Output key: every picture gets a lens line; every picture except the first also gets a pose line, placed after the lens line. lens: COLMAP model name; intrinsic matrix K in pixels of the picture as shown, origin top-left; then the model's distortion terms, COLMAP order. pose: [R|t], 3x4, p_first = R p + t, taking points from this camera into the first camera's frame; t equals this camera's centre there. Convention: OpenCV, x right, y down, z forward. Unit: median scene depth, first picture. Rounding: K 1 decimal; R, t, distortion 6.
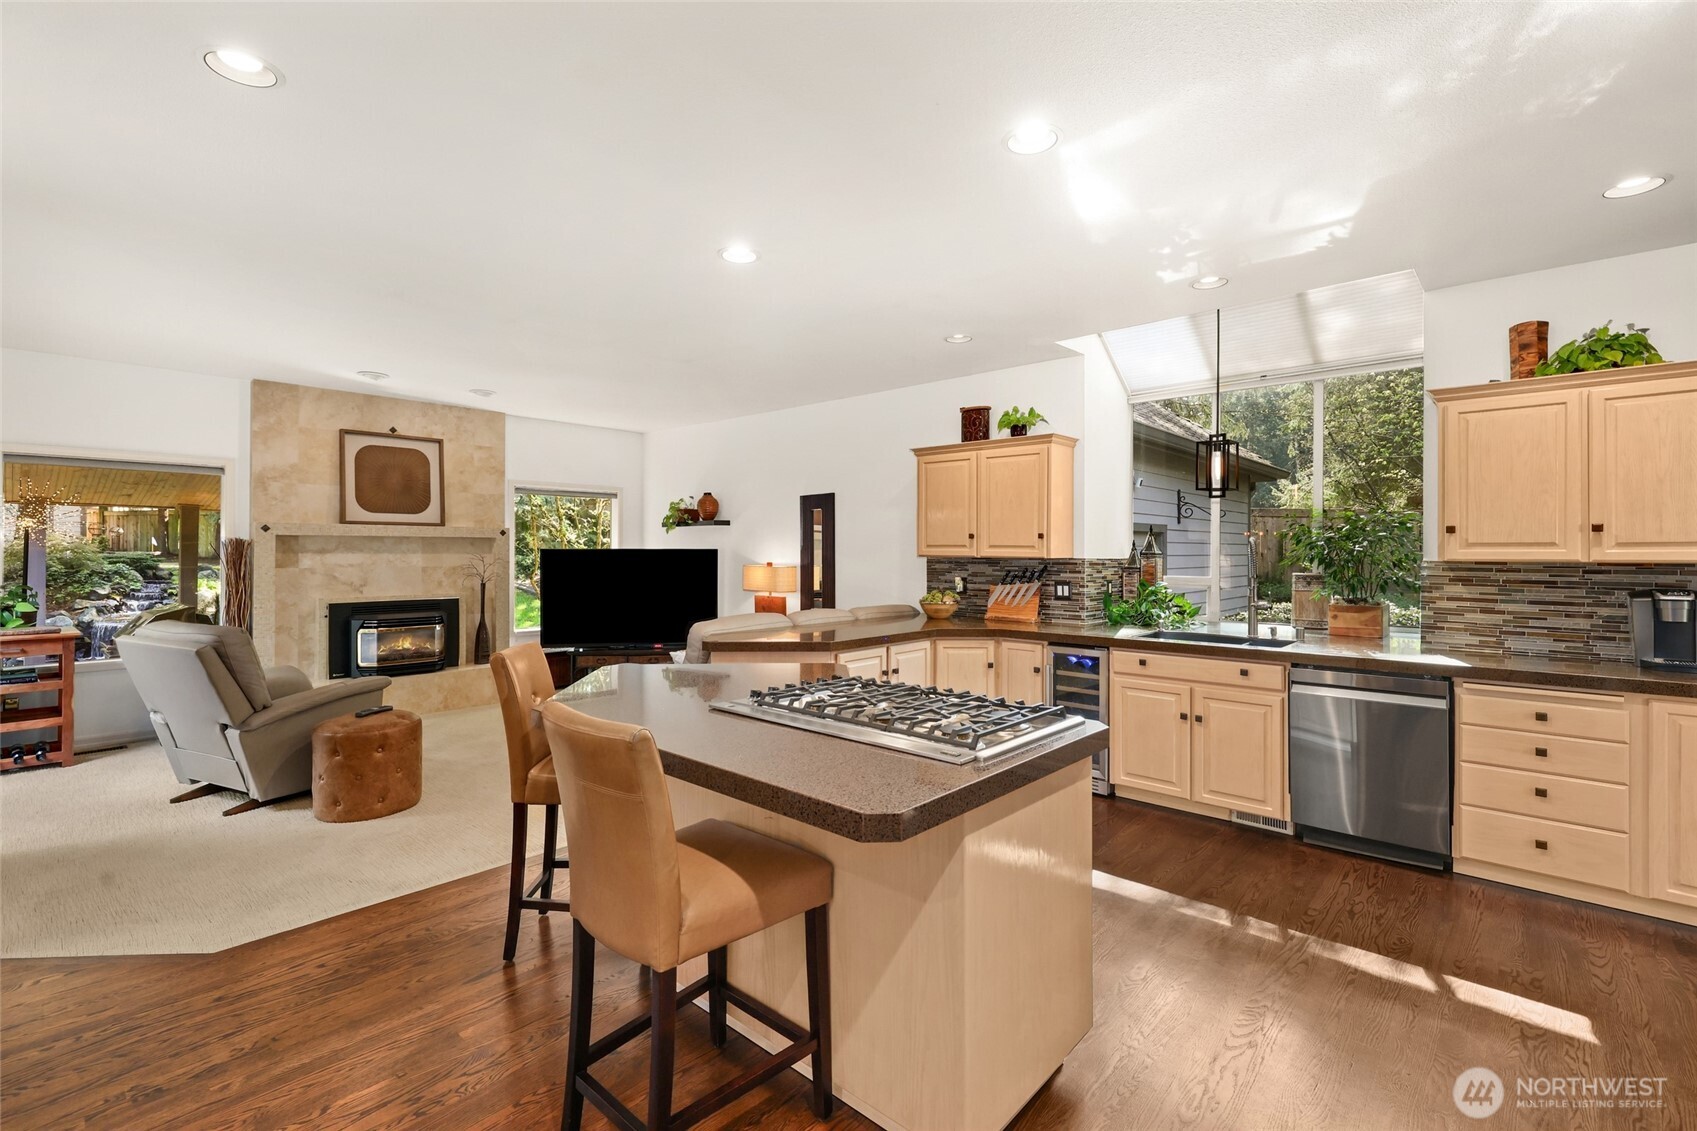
lens RADIAL K [[742.9, 0, 848.5], [0, 742.9, 565.5], [0, 0, 1]] dist [0.004012, 0.000443]
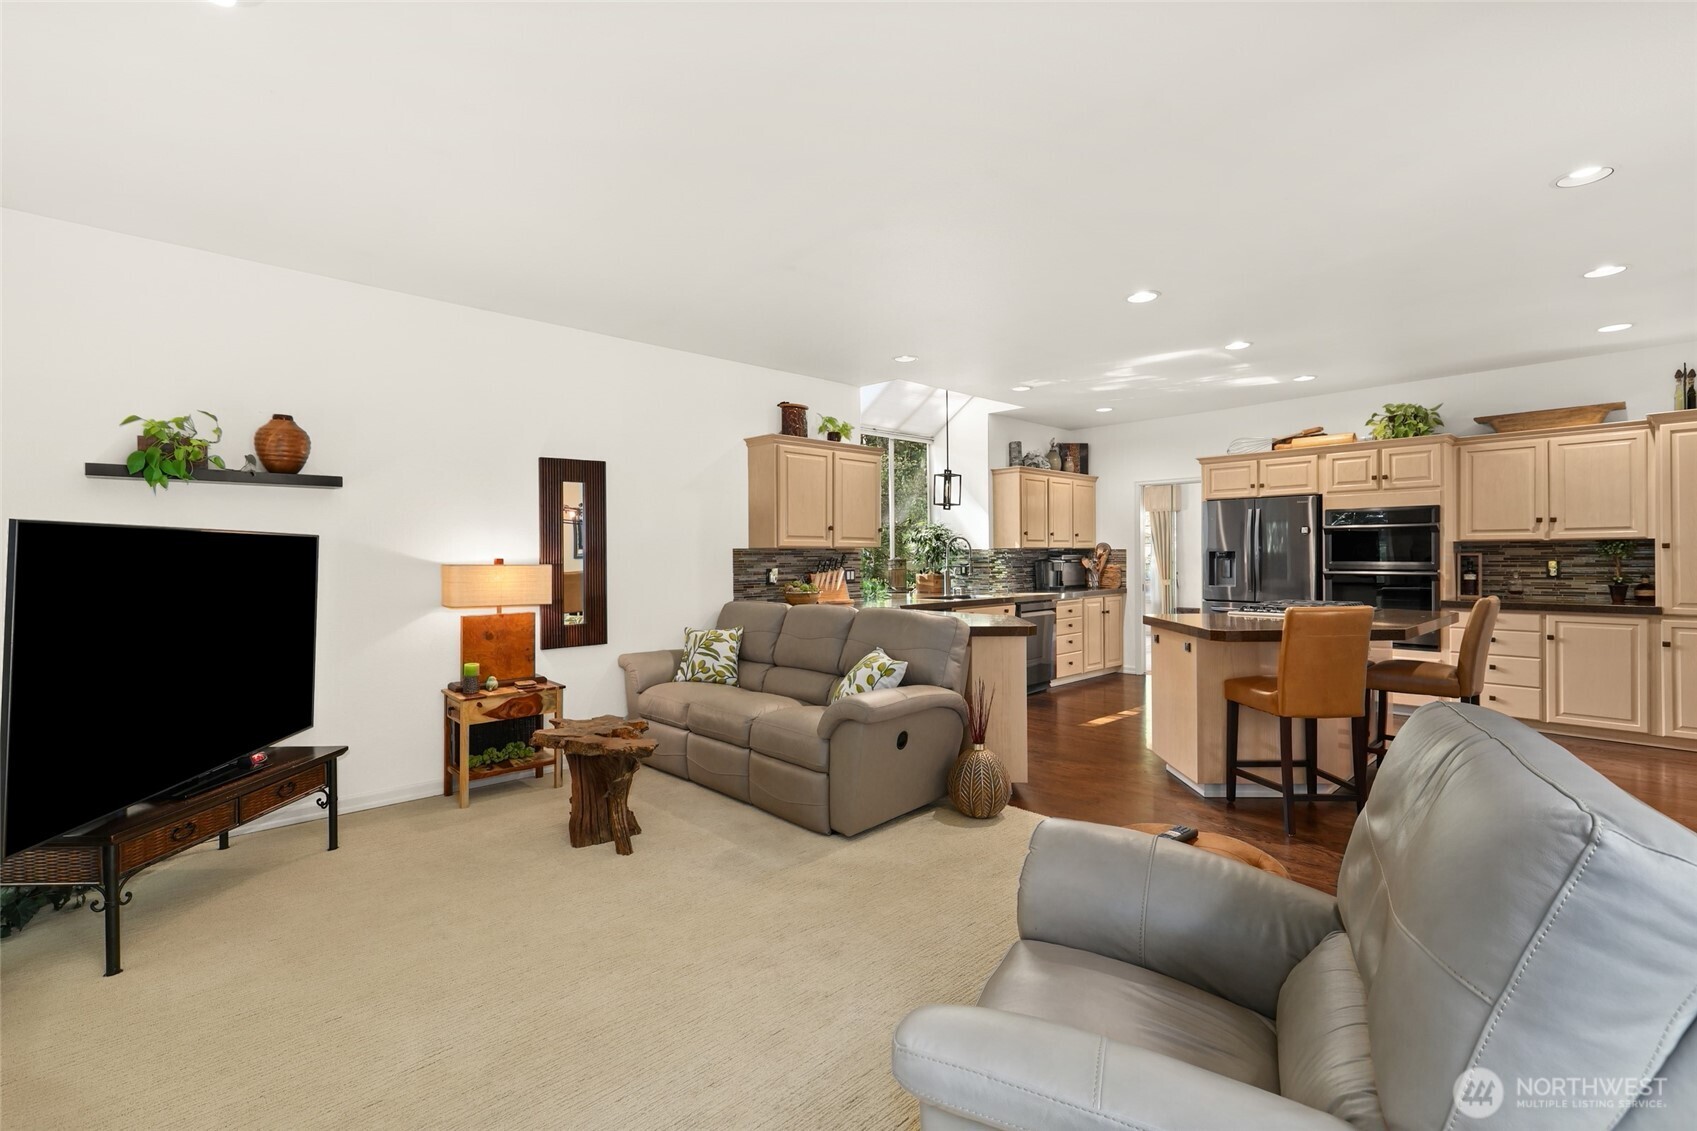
lens RADIAL K [[742.9, 0, 848.5], [0, 742.9, 565.5], [0, 0, 1]] dist [0.004012, 0.000443]
pose [[0.093511, -0.027069, 0.995250, -0.855171], [0.018025, 0.999513, 0.025492, -0.011840], [-0.995455, 0.015555, 0.093953, 0.820690]]
